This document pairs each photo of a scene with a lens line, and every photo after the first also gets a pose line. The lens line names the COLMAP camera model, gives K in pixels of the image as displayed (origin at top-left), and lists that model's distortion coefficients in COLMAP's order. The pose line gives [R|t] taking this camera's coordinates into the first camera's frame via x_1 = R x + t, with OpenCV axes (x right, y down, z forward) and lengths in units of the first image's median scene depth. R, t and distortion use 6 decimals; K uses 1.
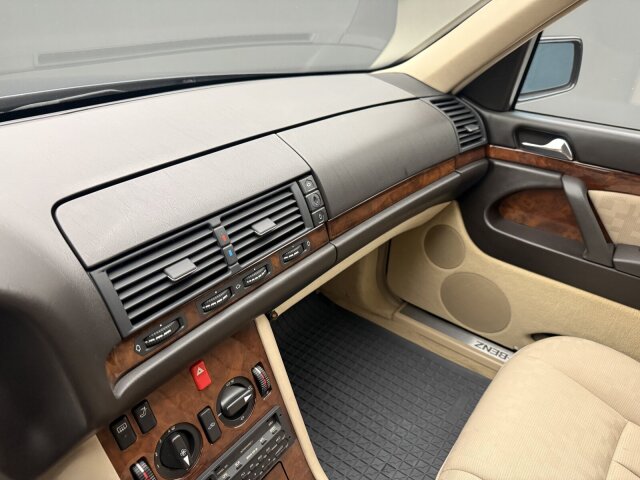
lens RADIAL K [[453.1, 0, 312.0], [0, 453.1, 244.6], [0, 0, 1]] dist [0.035727, -0.064698]
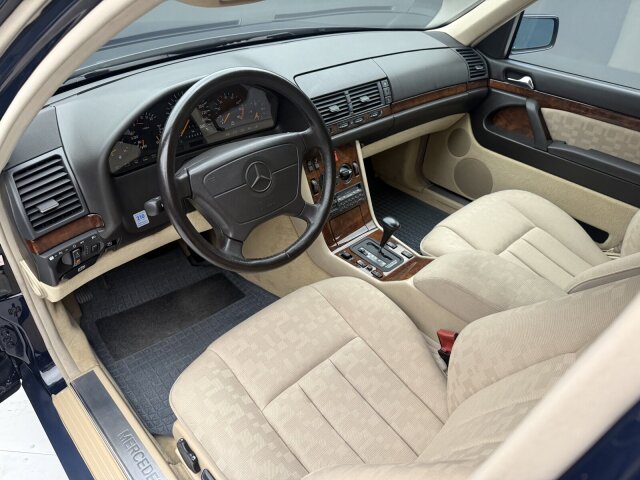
lens RADIAL K [[453.1, 0, 315.2], [0, 453.1, 243.1], [0, 0, 1]] dist [0.035727, -0.064698]
pose [[0.990433, 0.101810, -0.093157, -0.040230], [-0.092617, 0.990848, 0.098193, 0.305984], [0.102301, -0.088625, 0.990798, -0.875967]]
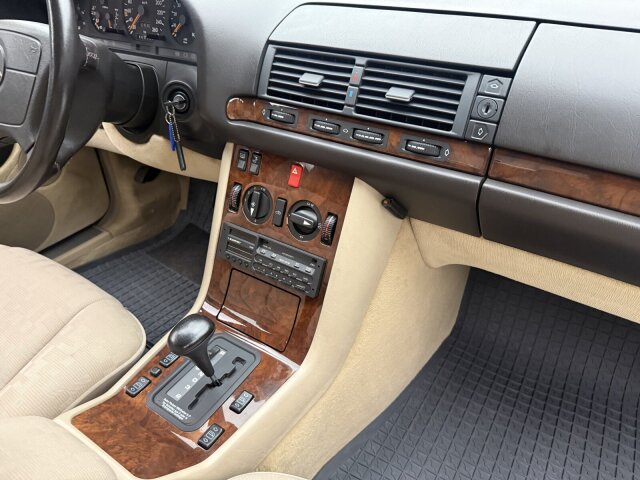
lens RADIAL K [[453.1, 0, 318.5], [0, 453.1, 225.0], [0, 0, 1]] dist [0.035727, -0.064698]
pose [[0.101786, 0.518310, -0.849114, 0.508601], [-0.504724, 0.762437, 0.404898, -0.080543], [0.857259, 0.387355, 0.339209, 0.405435]]
